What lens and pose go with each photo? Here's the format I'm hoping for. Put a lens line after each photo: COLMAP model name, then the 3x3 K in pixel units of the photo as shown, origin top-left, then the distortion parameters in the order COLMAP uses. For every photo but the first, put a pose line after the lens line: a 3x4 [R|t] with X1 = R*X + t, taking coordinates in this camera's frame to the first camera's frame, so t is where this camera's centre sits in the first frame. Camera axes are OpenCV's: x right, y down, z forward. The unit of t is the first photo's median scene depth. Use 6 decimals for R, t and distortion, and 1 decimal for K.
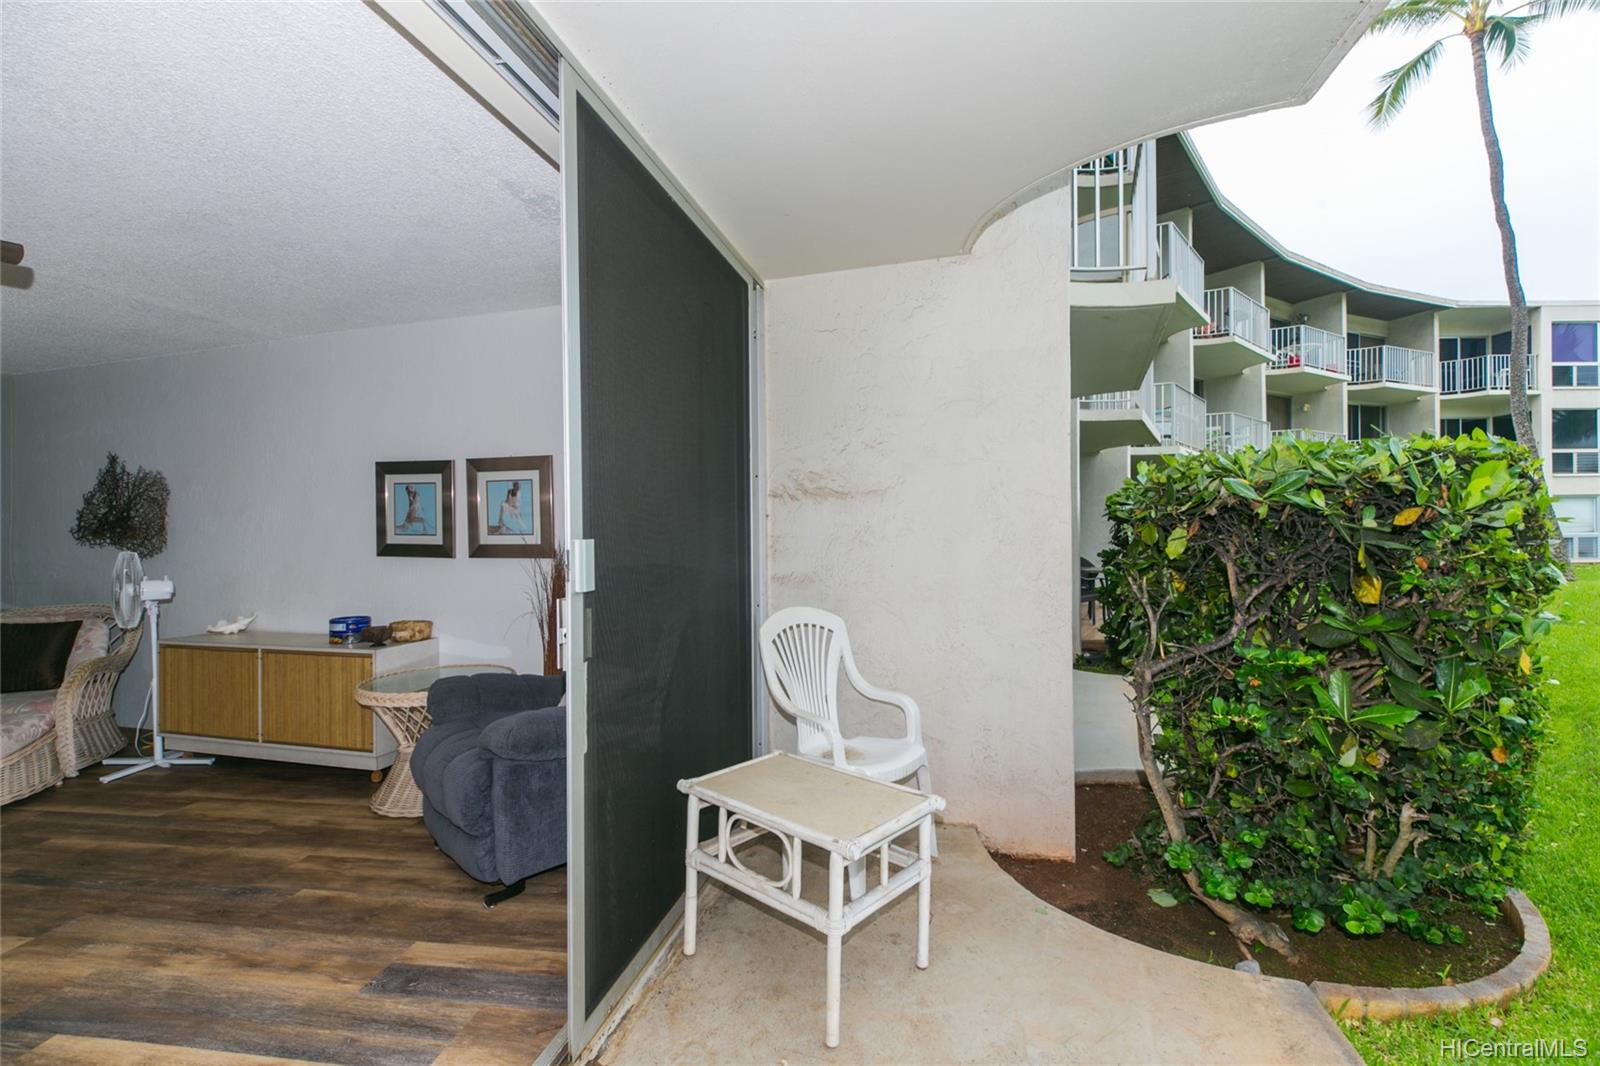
lens RADIAL K [[726.8, 0, 802.8], [0, 726.8, 525.3], [0, 0, 1]] dist [0.004096, 0.001233]
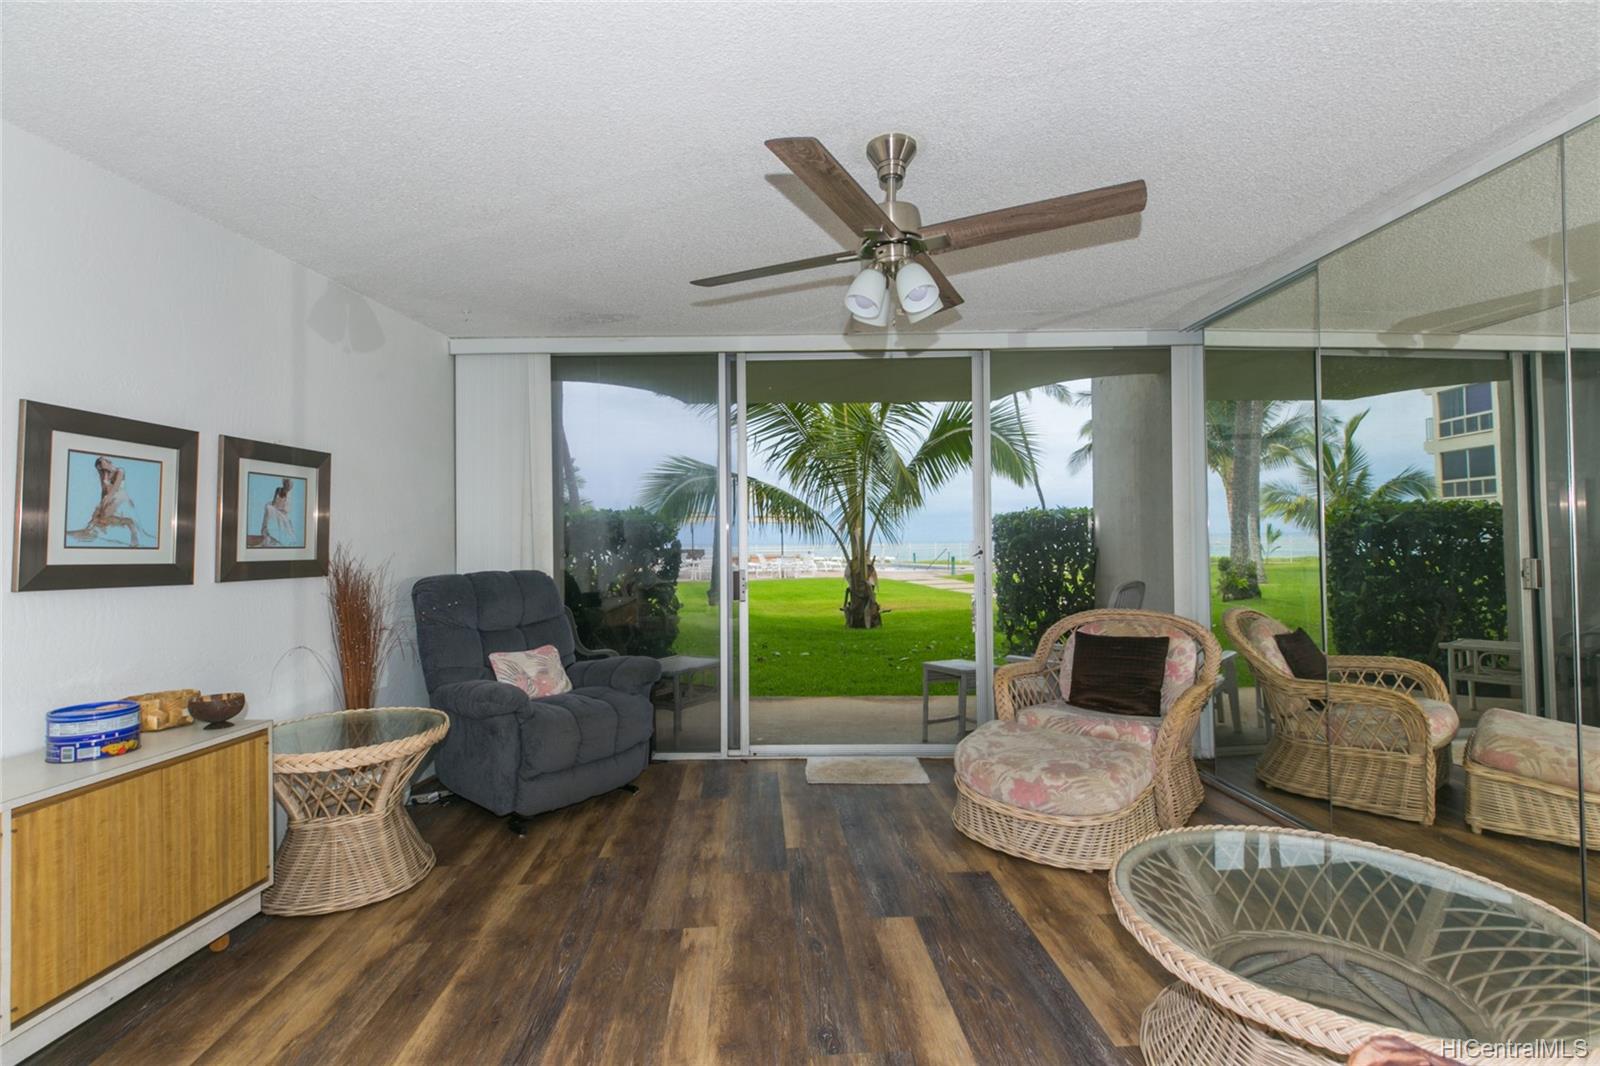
lens RADIAL K [[726.8, 0, 792.9], [0, 726.8, 521.8], [0, 0, 1]] dist [0.004096, 0.001233]
pose [[-0.208706, 0.042317, 0.977062, -1.236318], [0.008509, 0.999104, -0.041454, 0.021571], [-0.977941, -0.000338, -0.208880, 0.625737]]
